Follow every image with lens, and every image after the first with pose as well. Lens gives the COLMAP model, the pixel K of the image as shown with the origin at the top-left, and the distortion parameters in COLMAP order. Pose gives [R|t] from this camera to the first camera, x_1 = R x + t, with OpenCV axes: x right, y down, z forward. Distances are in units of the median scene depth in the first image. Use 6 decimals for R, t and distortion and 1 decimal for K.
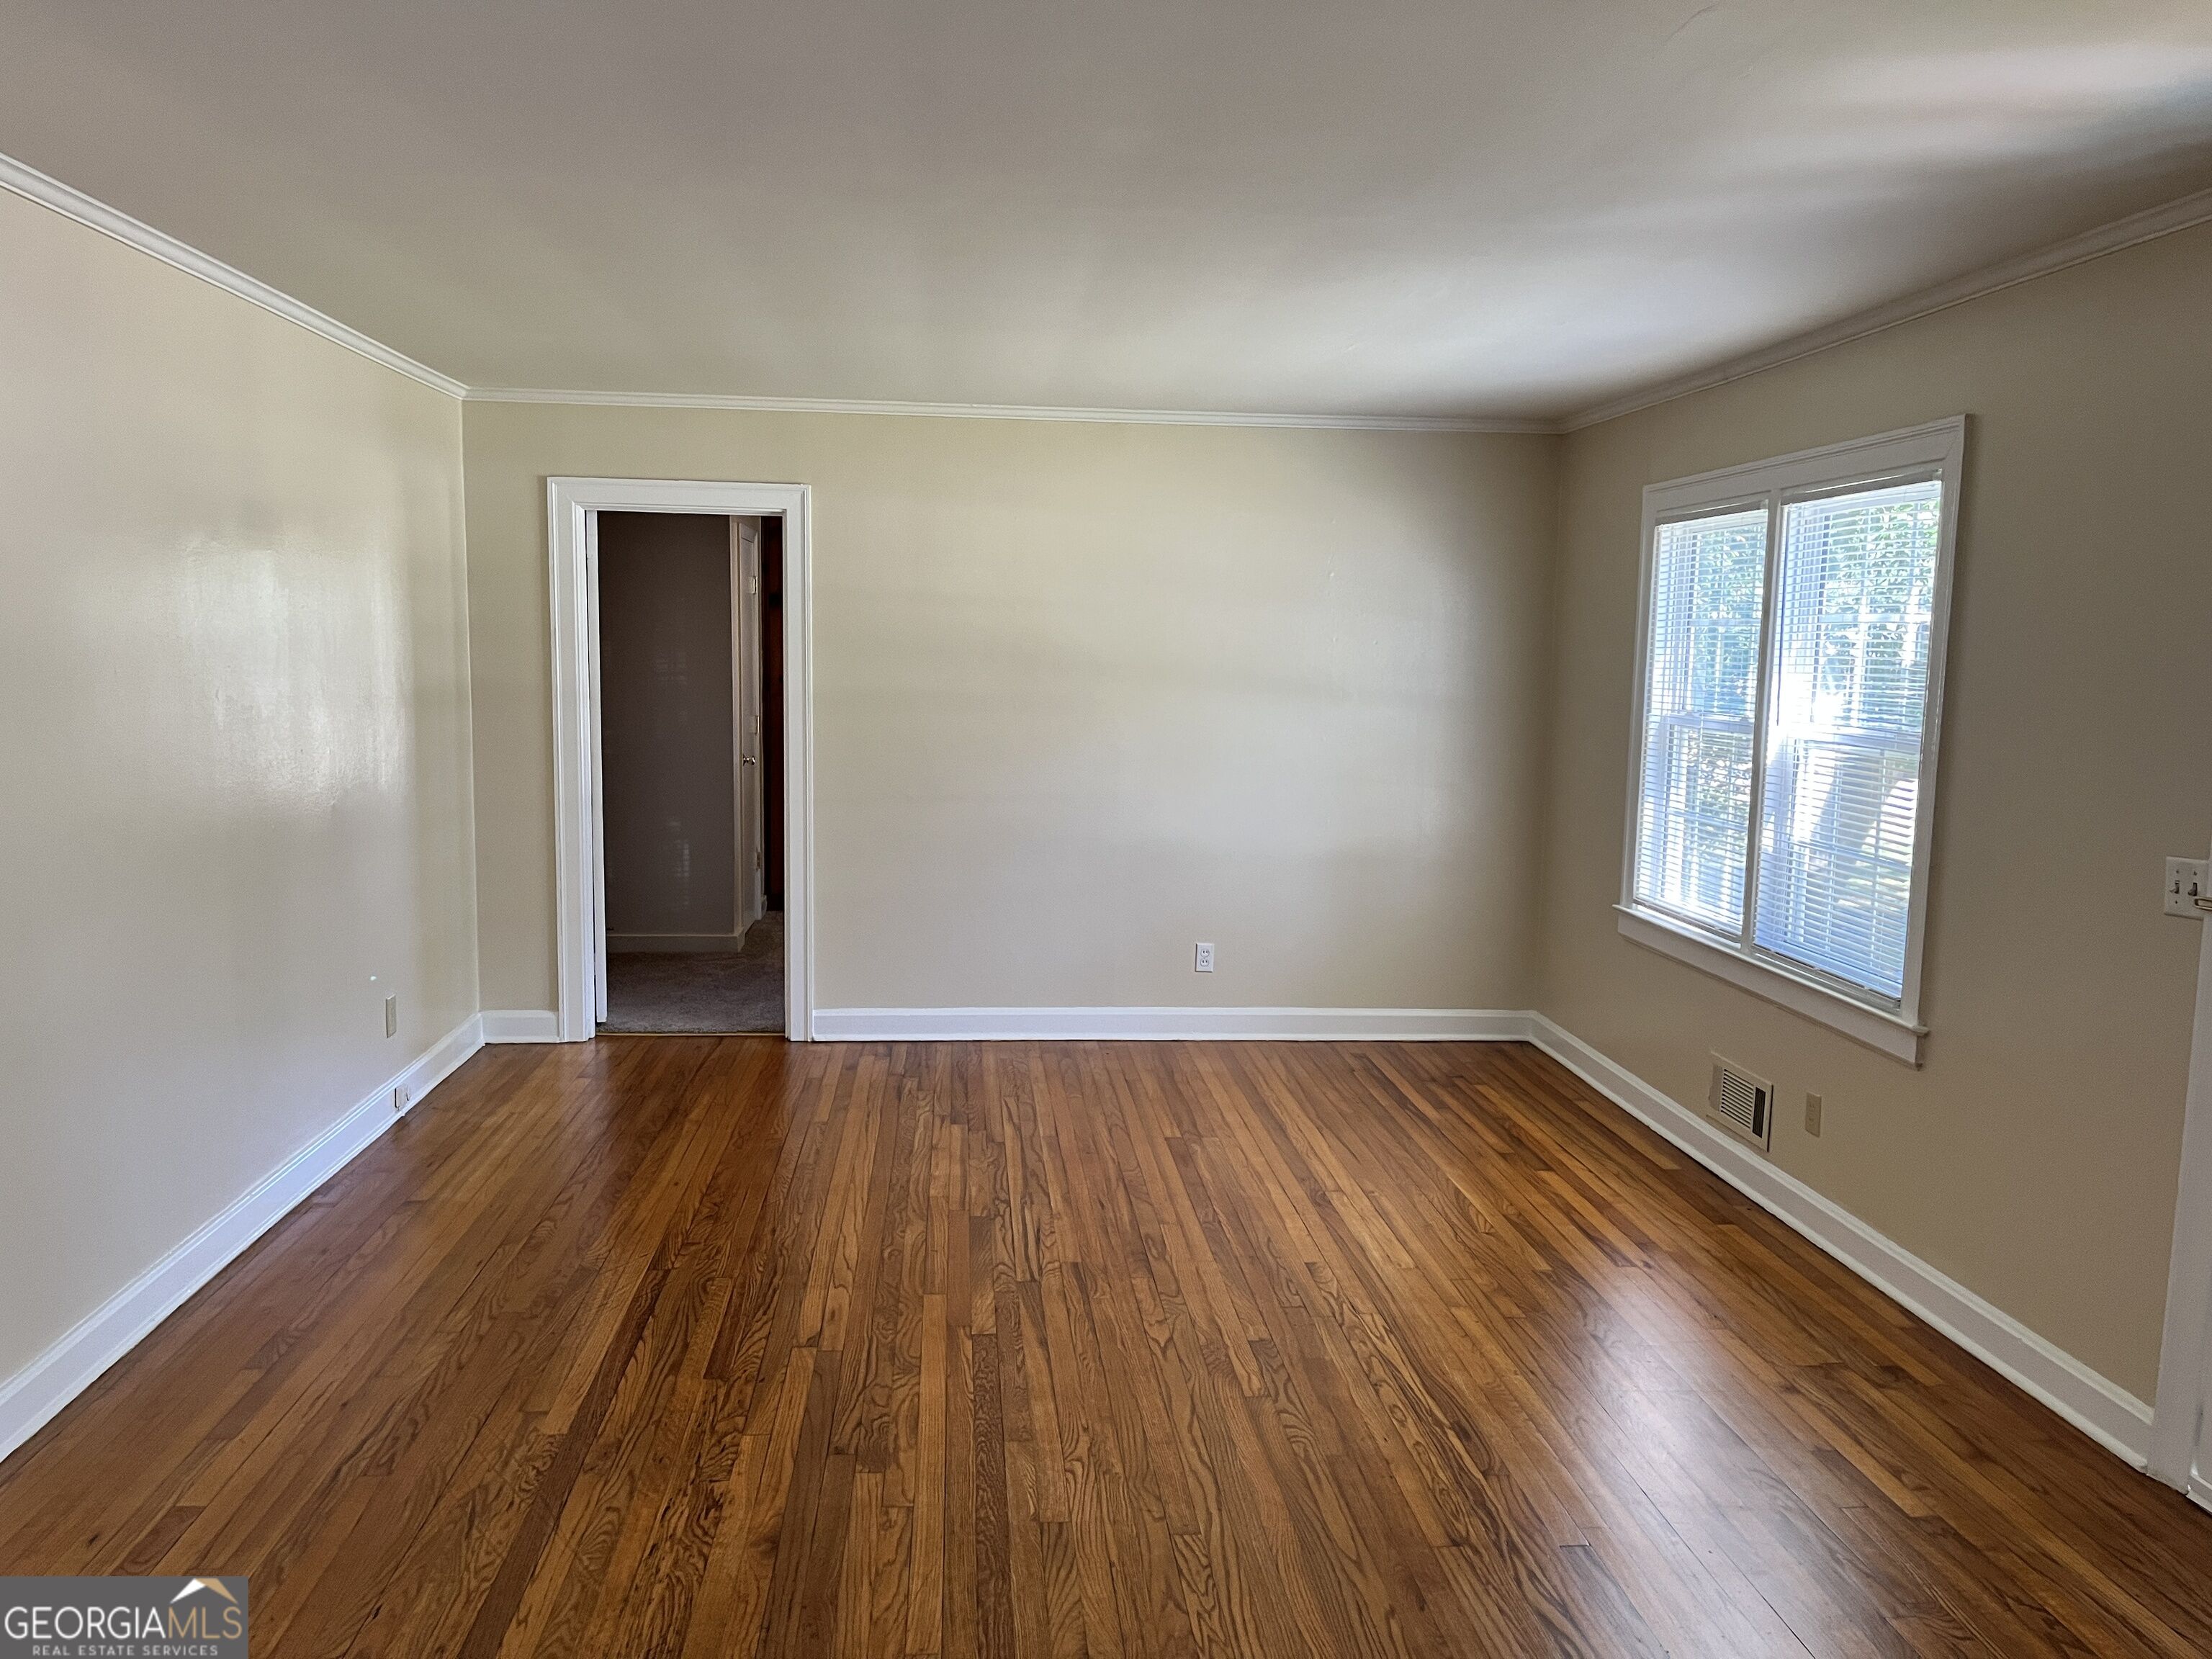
lens RADIAL K [[1671.2, 0, 1092.1], [0, 1671.2, 842.6], [0, 0, 1]] dist [0.076446, -0.098318]
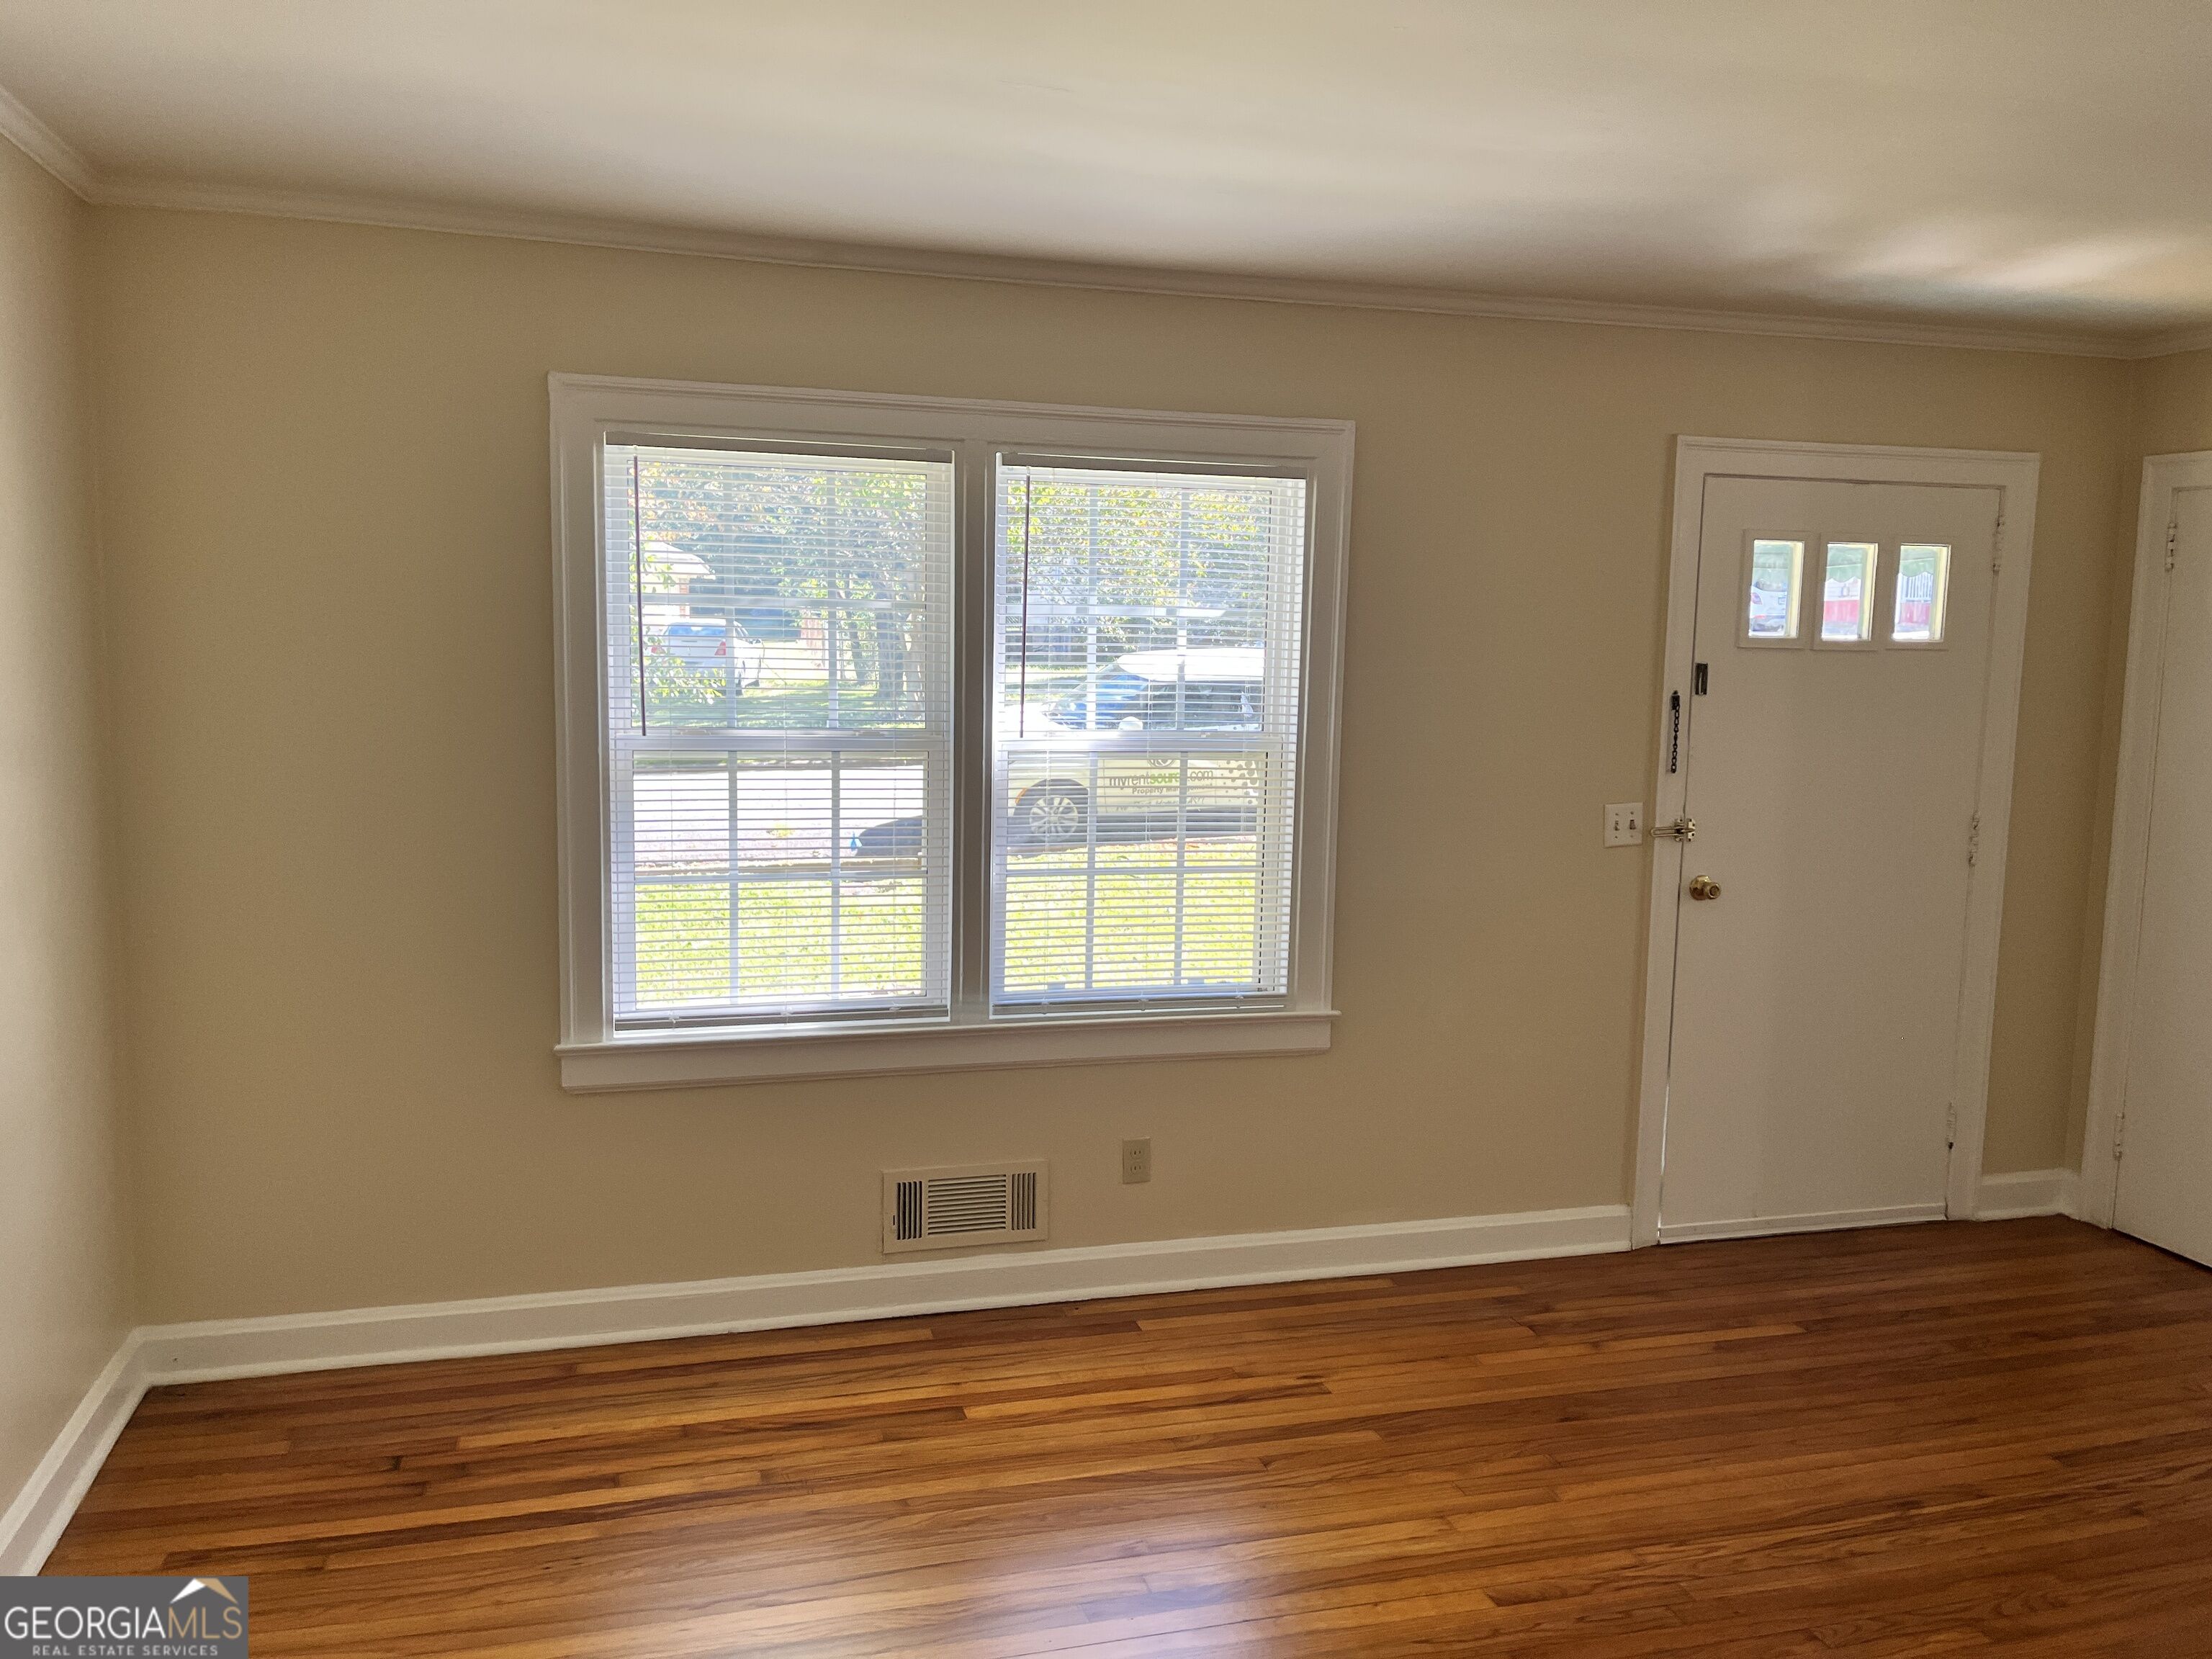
lens RADIAL K [[1671.2, 0, 1094.4], [0, 1671.2, 842.2], [0, 0, 1]] dist [0.076446, -0.098318]
pose [[-0.188556, -0.140457, 0.971966, -0.427597], [0.094422, 0.982541, 0.160303, -0.157064], [-0.977513, 0.122001, -0.172002, 1.192944]]
